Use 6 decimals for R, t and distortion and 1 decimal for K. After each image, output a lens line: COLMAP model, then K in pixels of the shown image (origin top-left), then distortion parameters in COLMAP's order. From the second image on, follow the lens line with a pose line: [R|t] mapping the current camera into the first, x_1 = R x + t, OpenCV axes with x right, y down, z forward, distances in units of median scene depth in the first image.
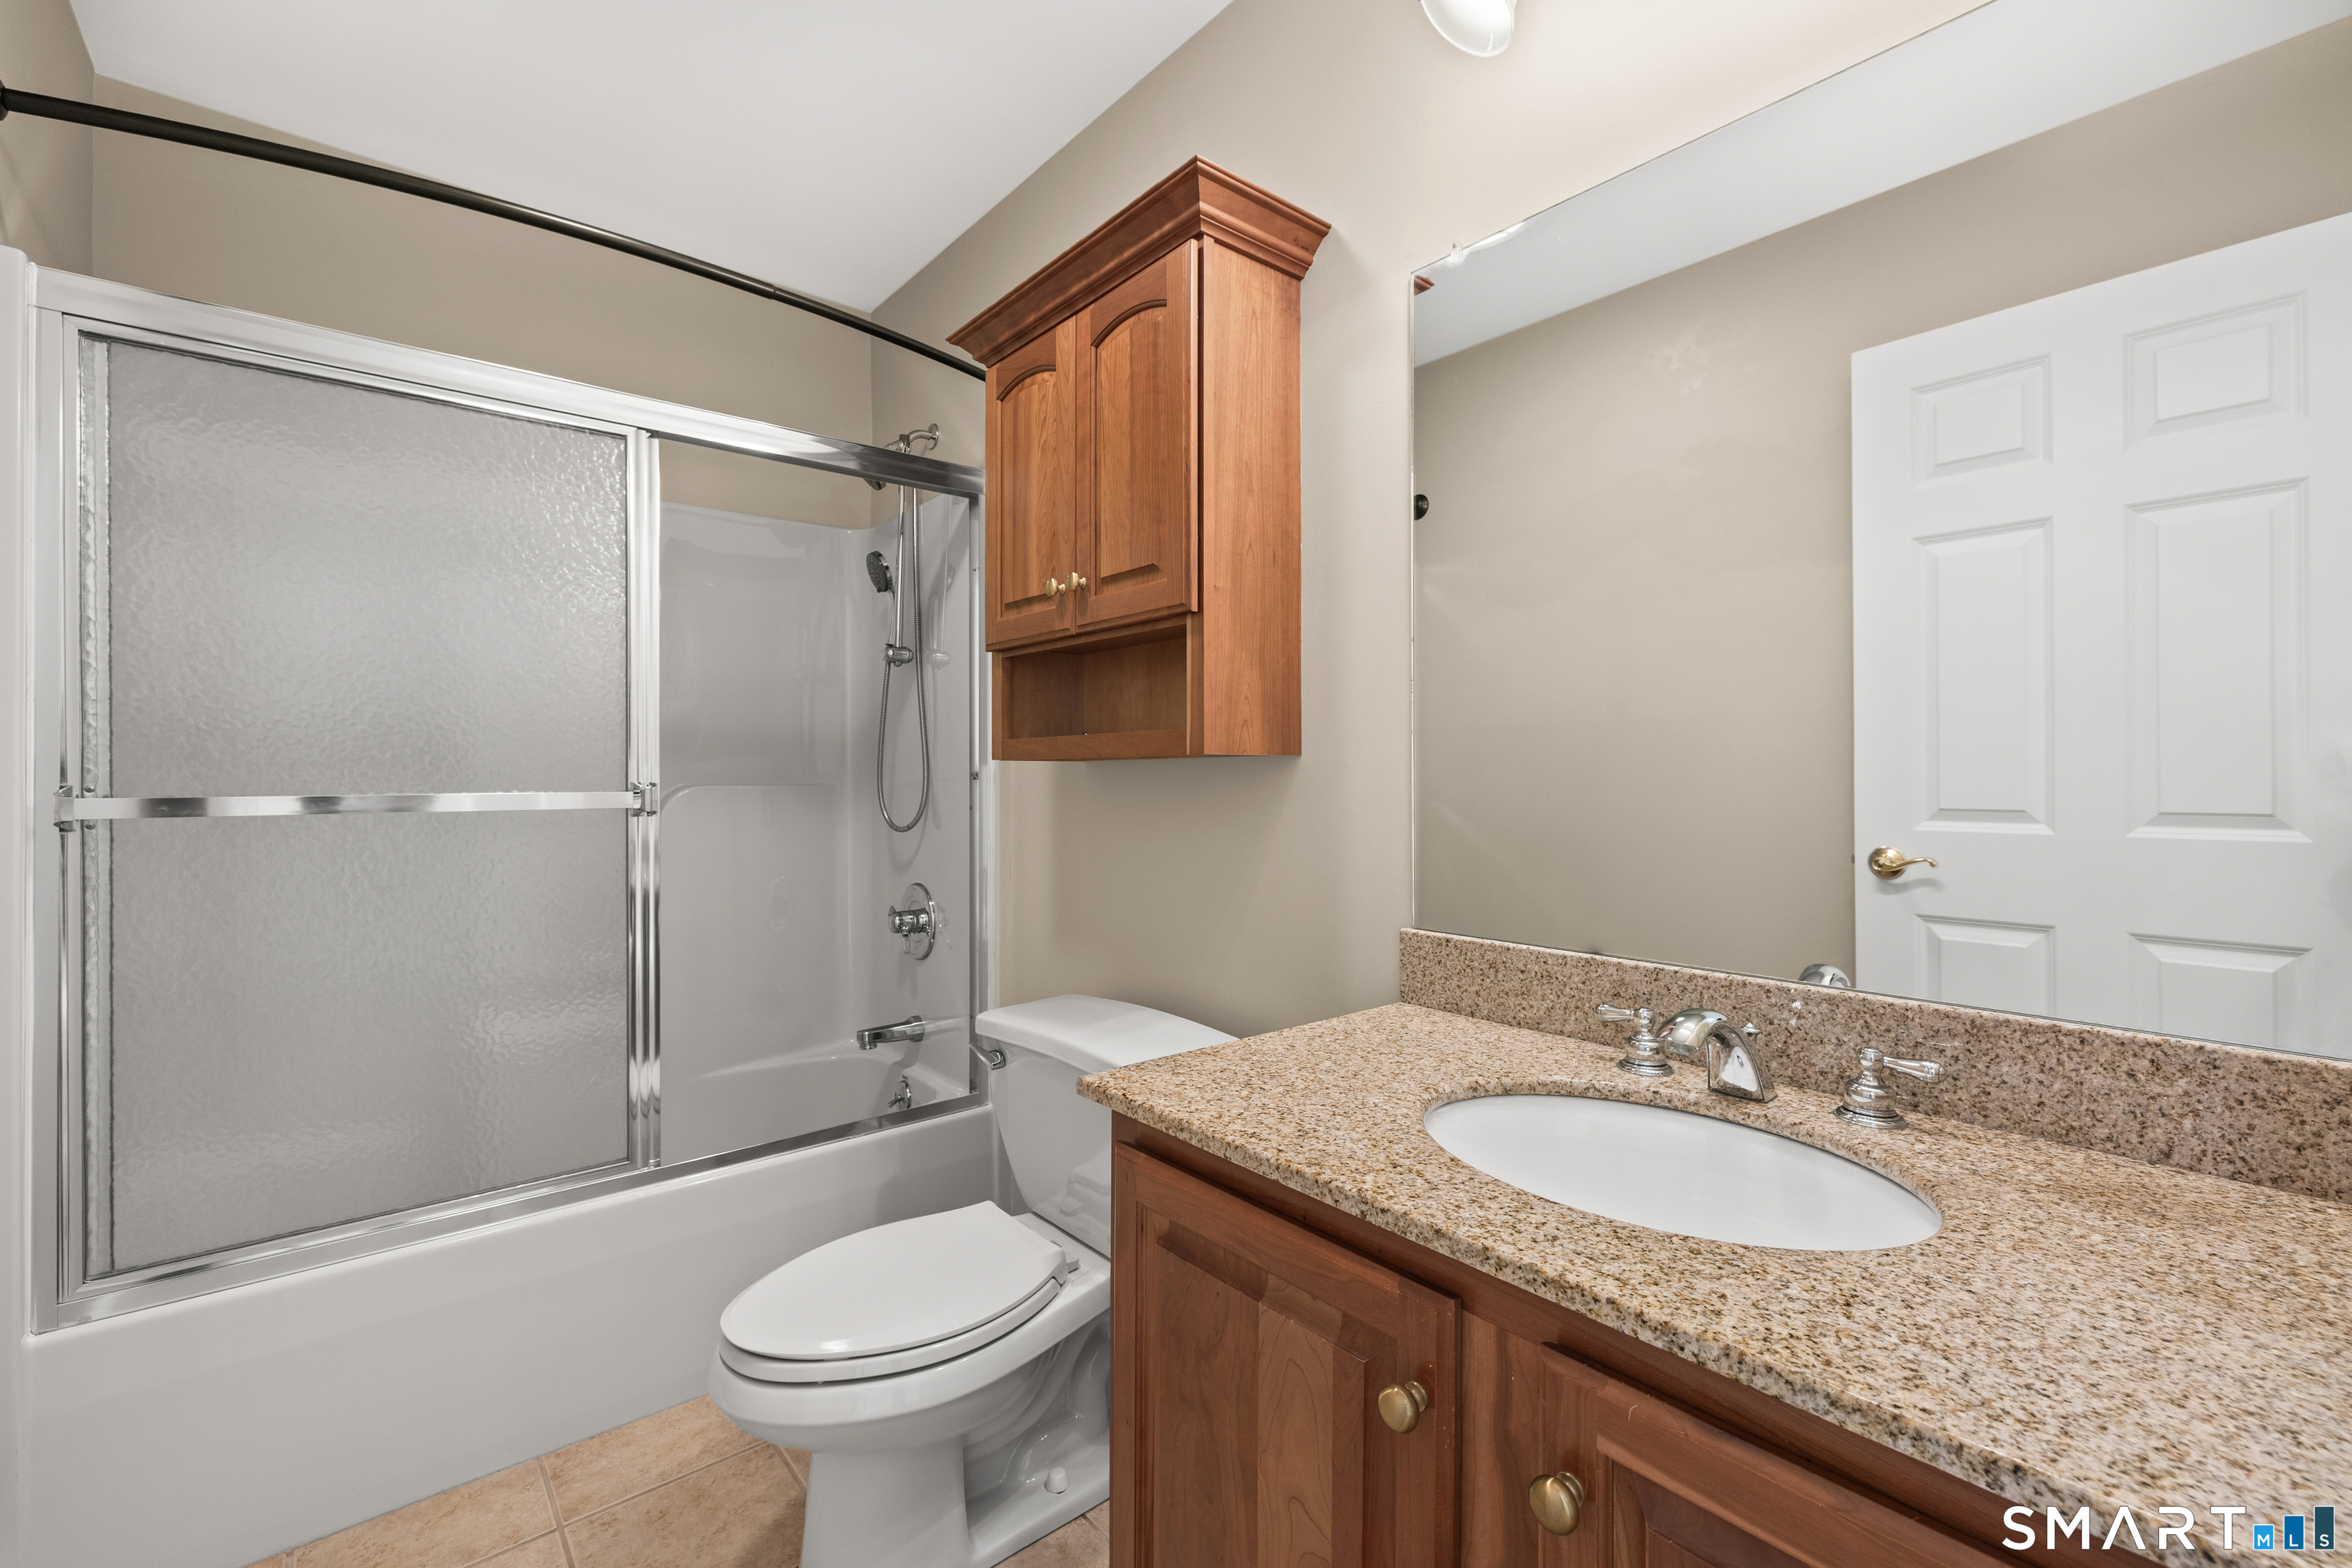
lens RADIAL K [[1001.0, 0, 1183.6], [0, 1001.0, 773.0], [0, 0, 1]] dist [-0.002164, 0.000346]
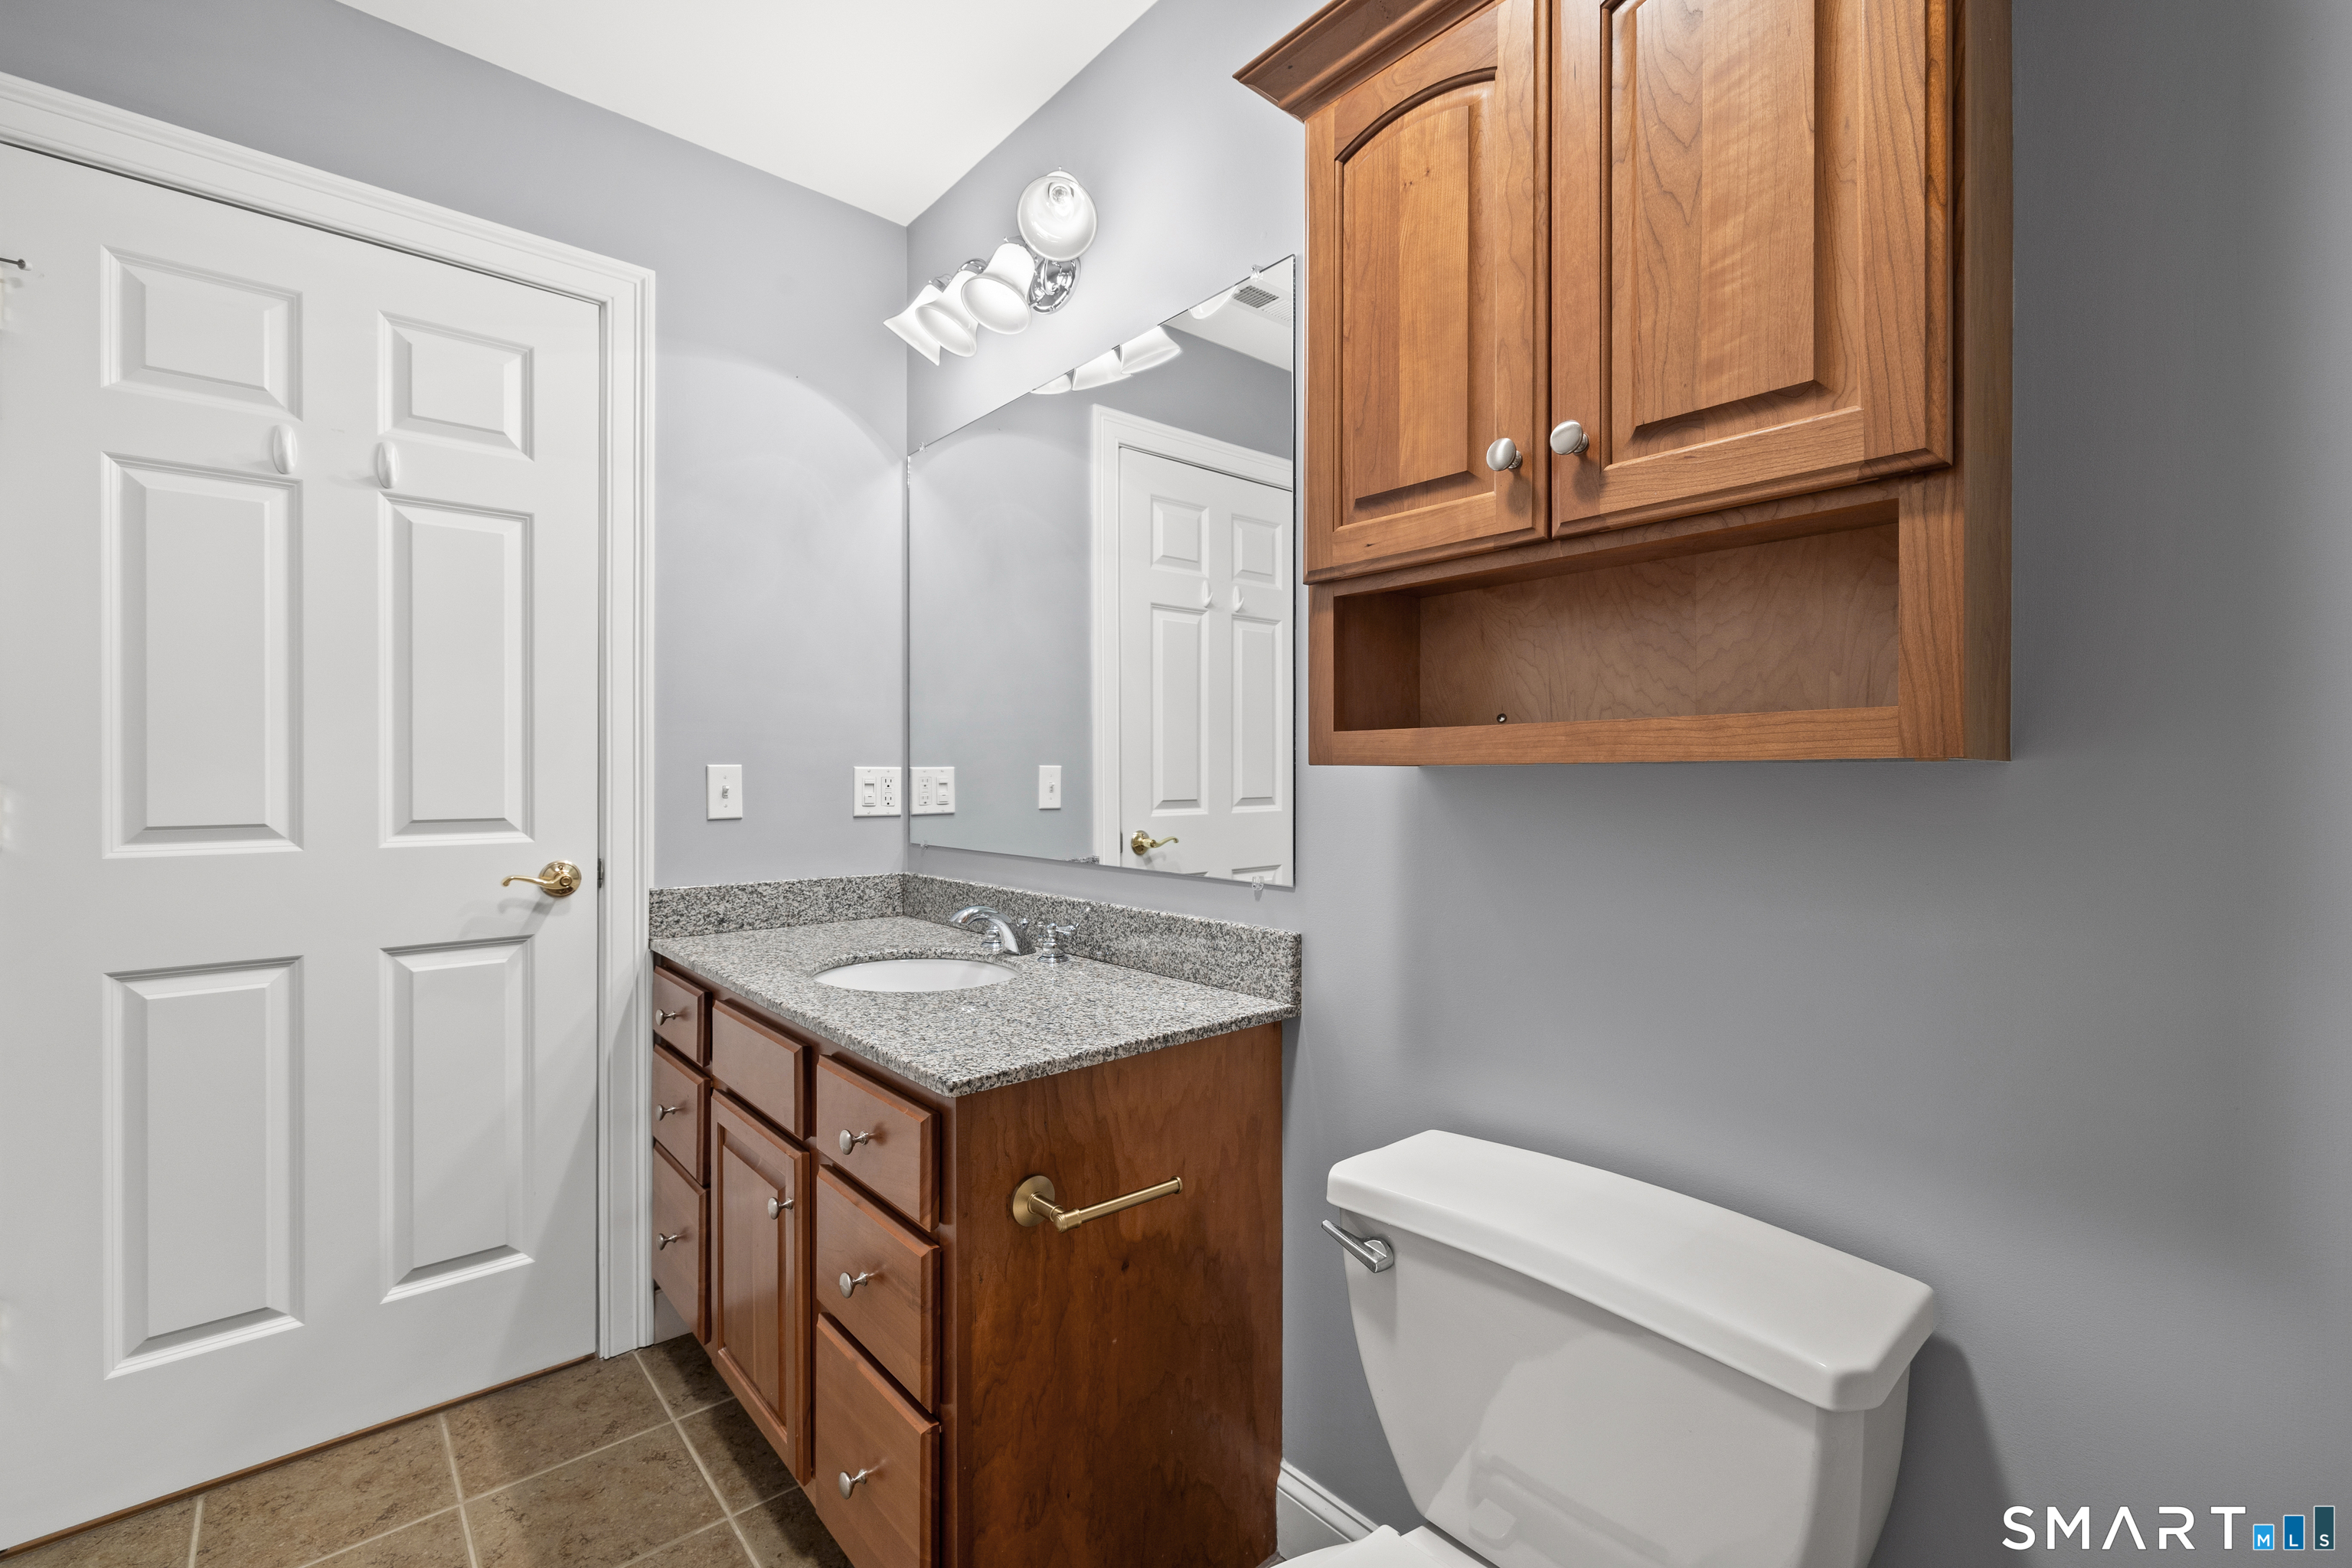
lens RADIAL K [[1000.4, 0, 1178.8], [0, 1000.4, 774.8], [0, 0, 1]] dist [-0.000057, 0.000417]
pose [[0.998012, 0.002336, 0.062978, -0.325132], [-0.002505, 0.999993, 0.002600, -0.007415], [-0.062971, -0.002753, 0.998012, 0.424582]]
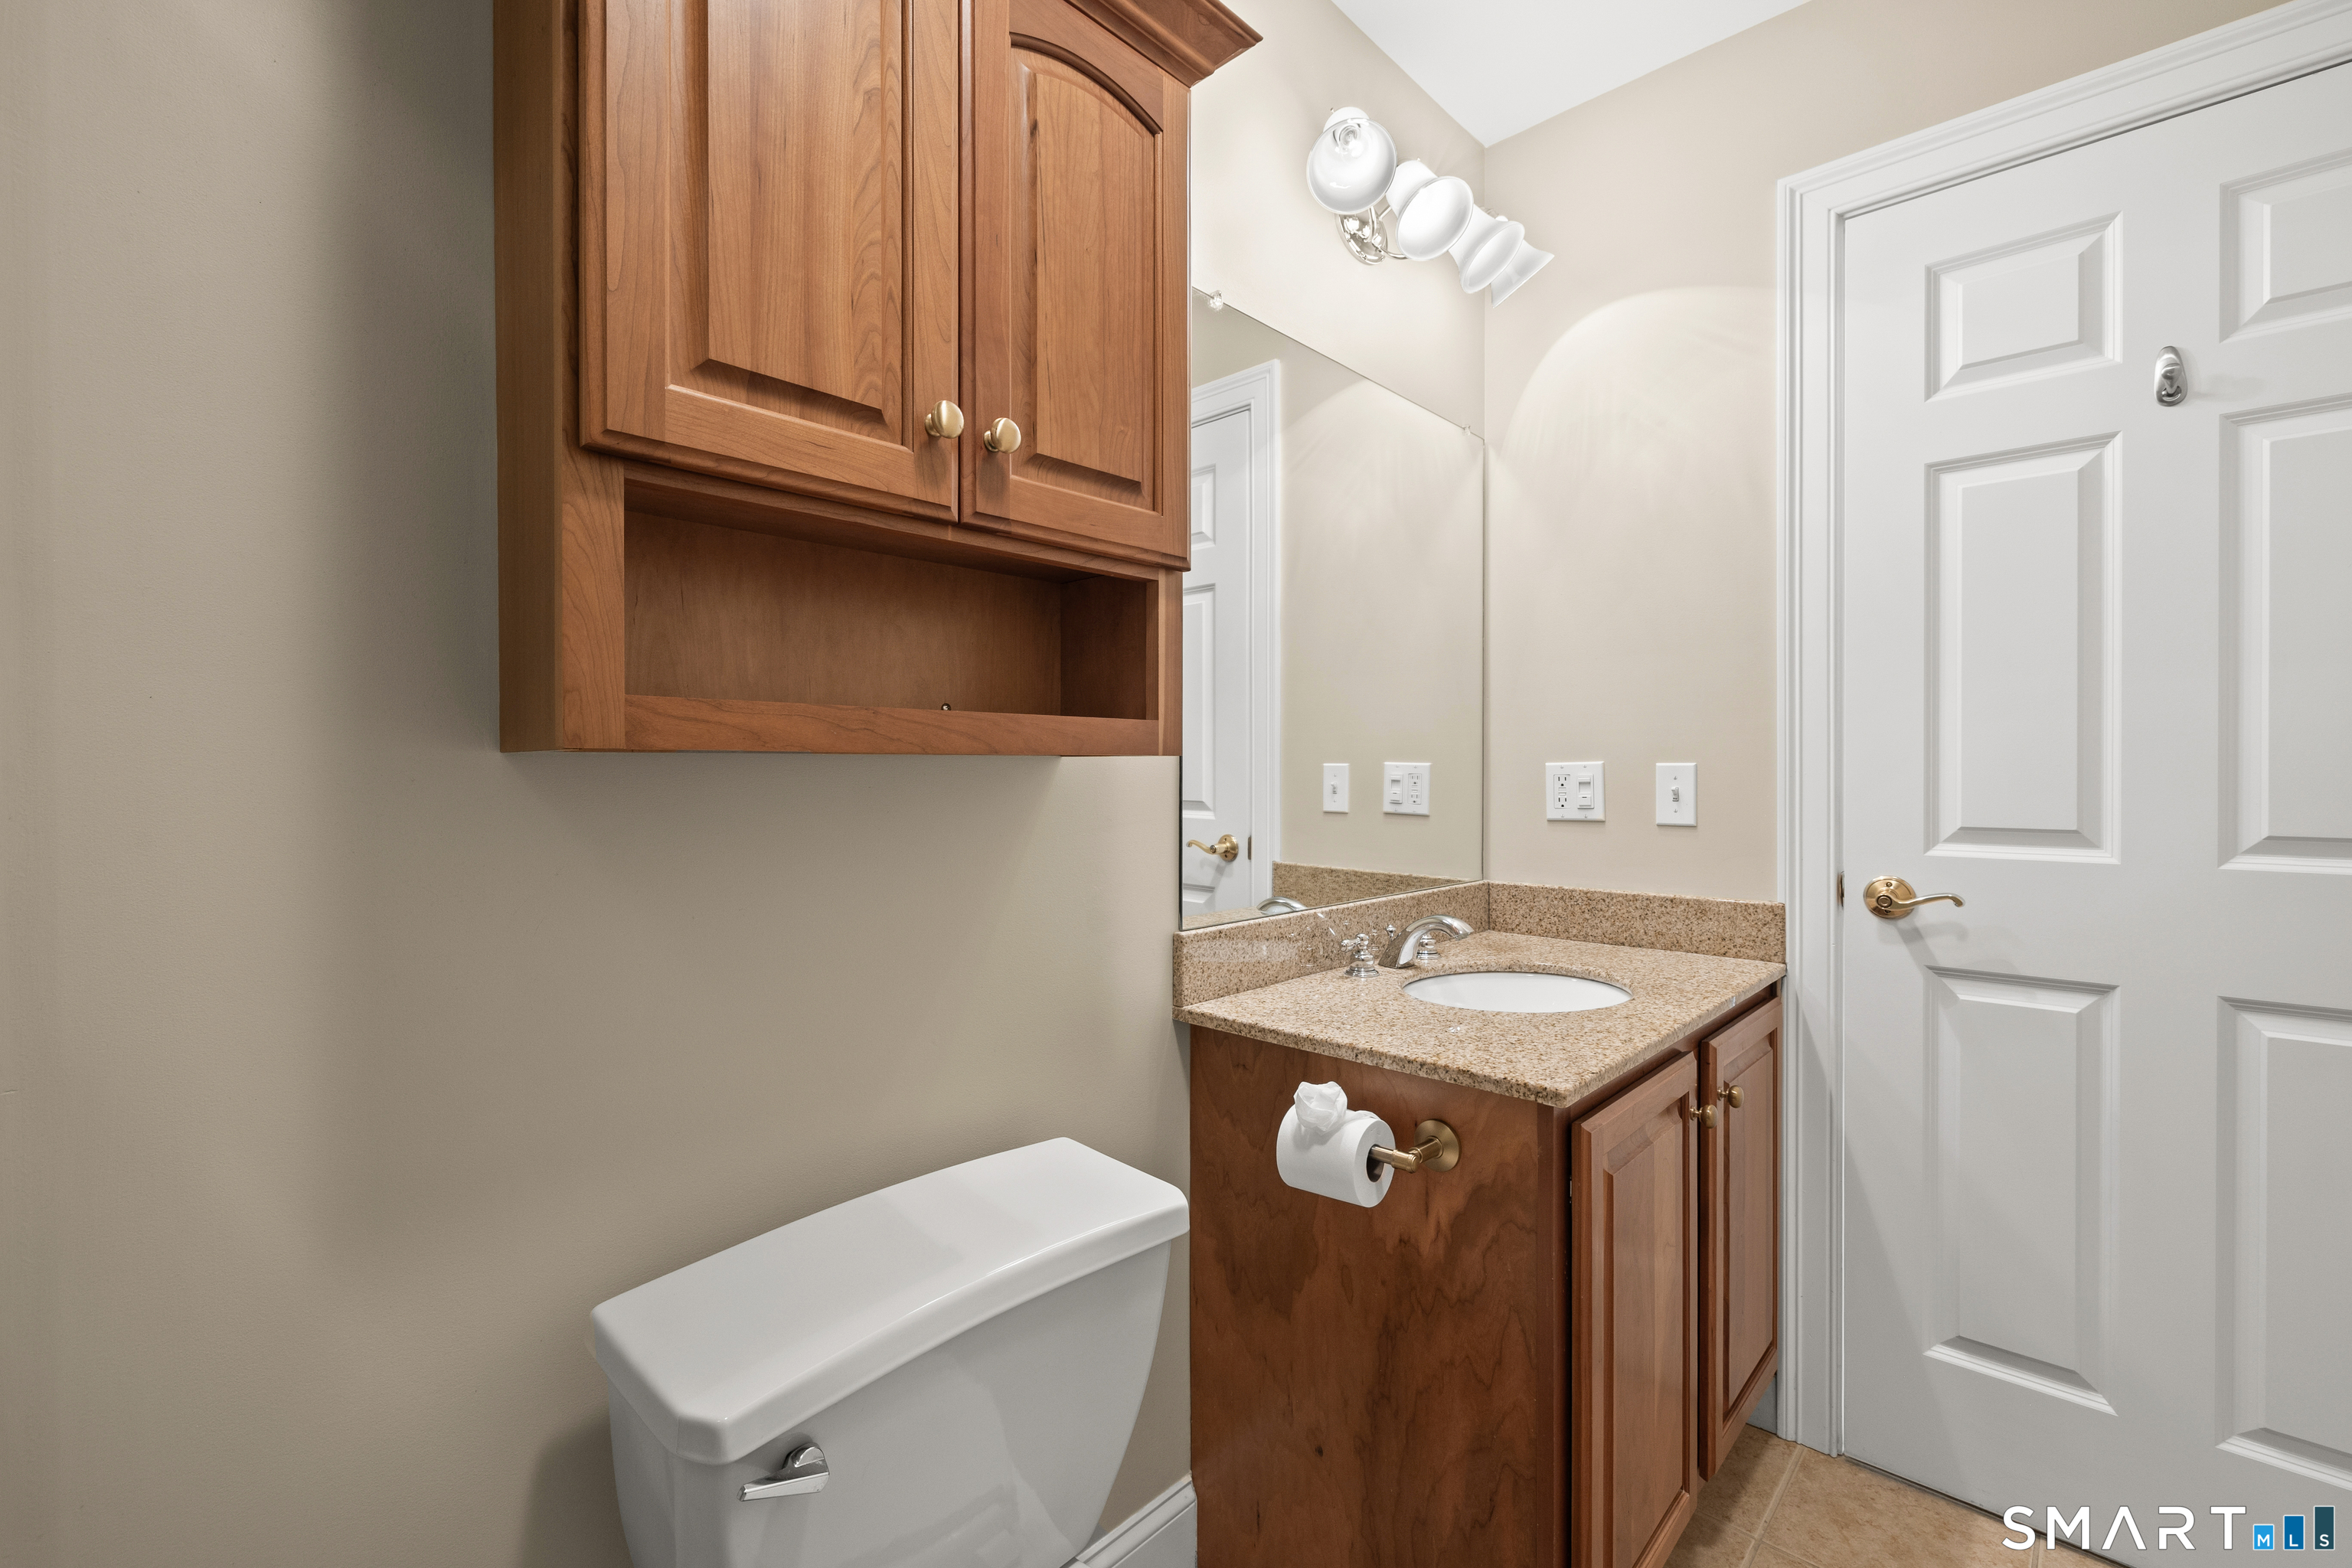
lens RADIAL K [[1001.0, 0, 1183.6], [0, 1001.0, 773.0], [0, 0, 1]] dist [-0.002164, 0.000346]
pose [[-0.137650, -0.003051, 0.990476, -0.607891], [-0.000806, 0.999995, 0.002968, -0.007463], [-0.990481, -0.000390, -0.137651, 0.890655]]
